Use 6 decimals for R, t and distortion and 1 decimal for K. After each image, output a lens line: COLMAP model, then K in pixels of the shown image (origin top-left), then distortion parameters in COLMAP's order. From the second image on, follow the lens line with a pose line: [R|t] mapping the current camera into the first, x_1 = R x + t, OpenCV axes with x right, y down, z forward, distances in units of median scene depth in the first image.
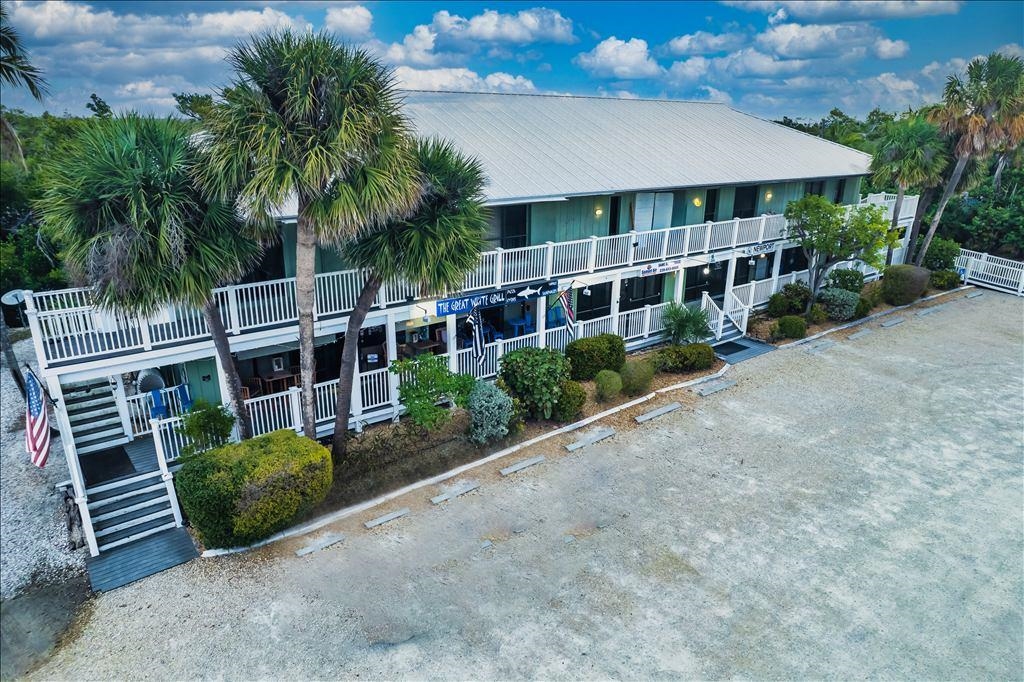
lens RADIAL K [[657.1, 0, 513.0], [0, 657.1, 344.4], [0, 0, 1]] dist [-0.082977, 0.072850]
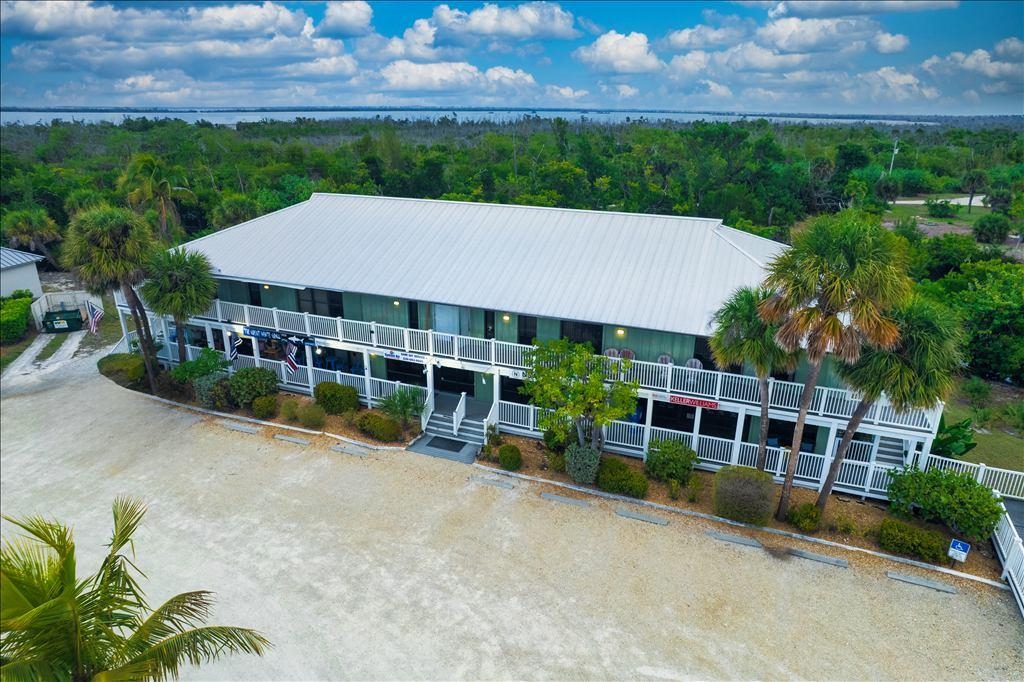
lens RADIAL K [[657.1, 0, 513.0], [0, 657.1, 344.4], [0, 0, 1]] dist [-0.082977, 0.072850]
pose [[0.522681, 0.287373, -0.802634, 1.486846], [-0.284856, 0.946235, 0.153287, -0.434709], [0.803531, 0.148515, 0.576439, 0.477133]]
